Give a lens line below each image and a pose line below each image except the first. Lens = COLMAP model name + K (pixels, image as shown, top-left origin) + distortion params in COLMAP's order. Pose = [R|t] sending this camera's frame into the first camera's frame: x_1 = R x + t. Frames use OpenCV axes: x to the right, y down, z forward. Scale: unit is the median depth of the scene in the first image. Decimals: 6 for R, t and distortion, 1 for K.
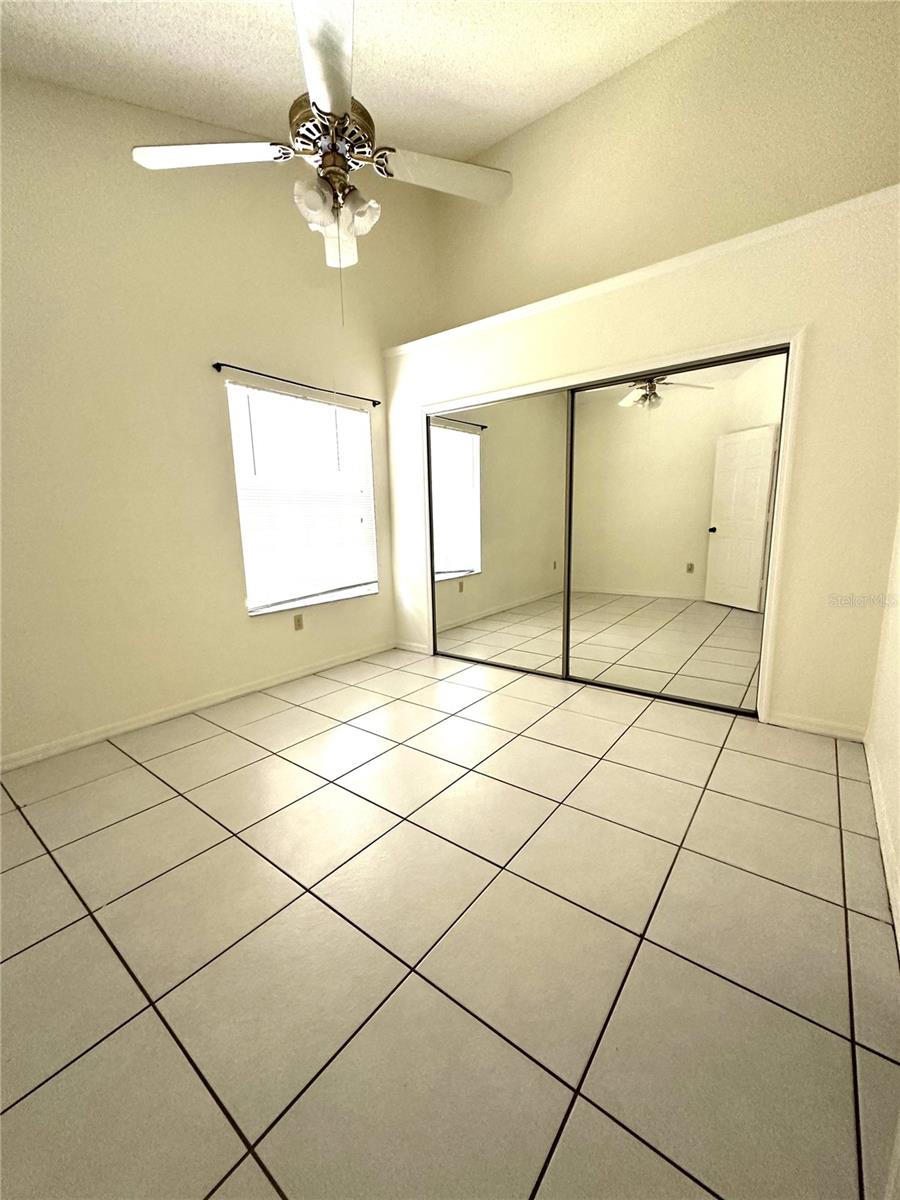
lens RADIAL K [[479.0, 0, 457.8], [0, 479.0, 596.5], [0, 0, 1]] dist [-0.002630, 0.000156]
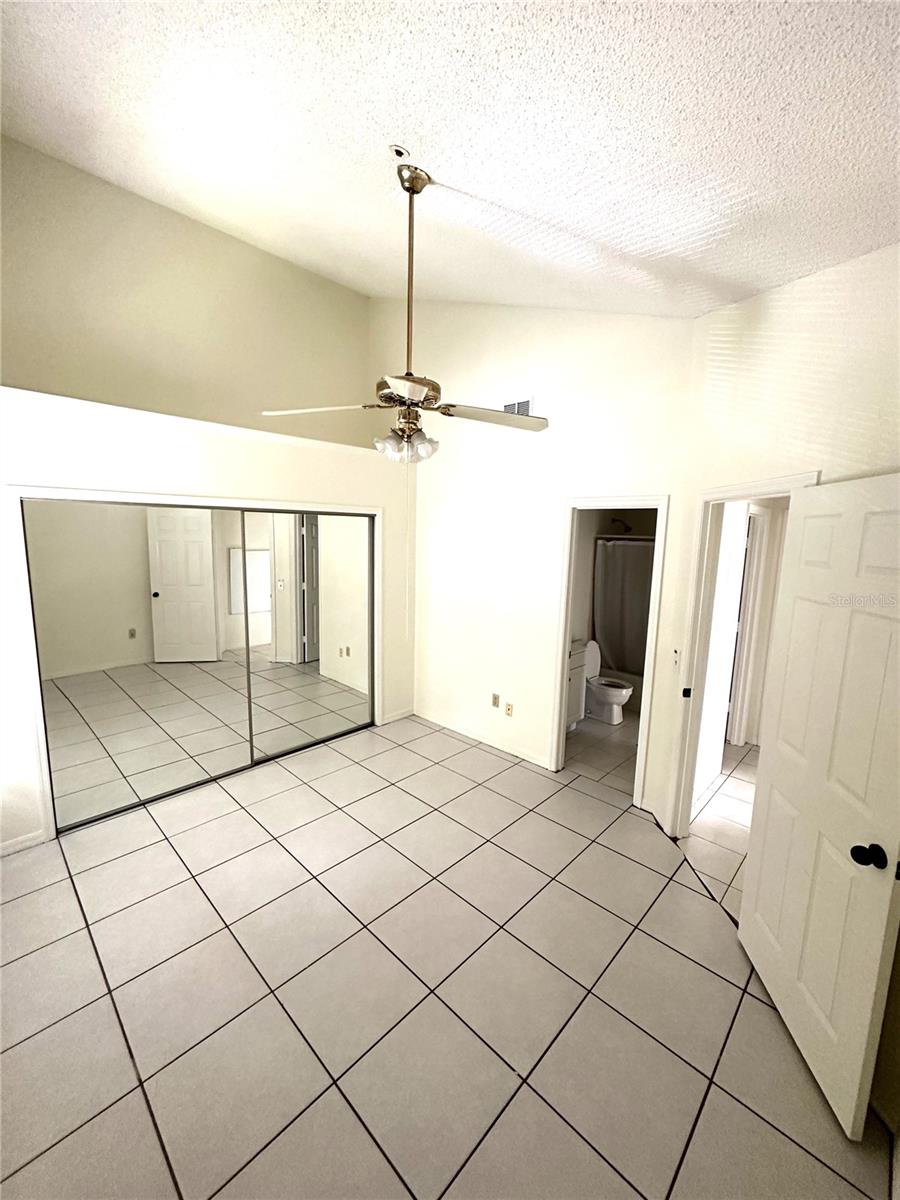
lens RADIAL K [[479.0, 0, 458.2], [0, 479.0, 599.8], [0, 0, 1]] dist [-0.002630, 0.000156]
pose [[0.113634, -0.112256, 0.987161, -0.848886], [0.140288, 0.985454, 0.095913, -0.266318], [-0.983568, 0.127587, 0.127729, 0.412915]]
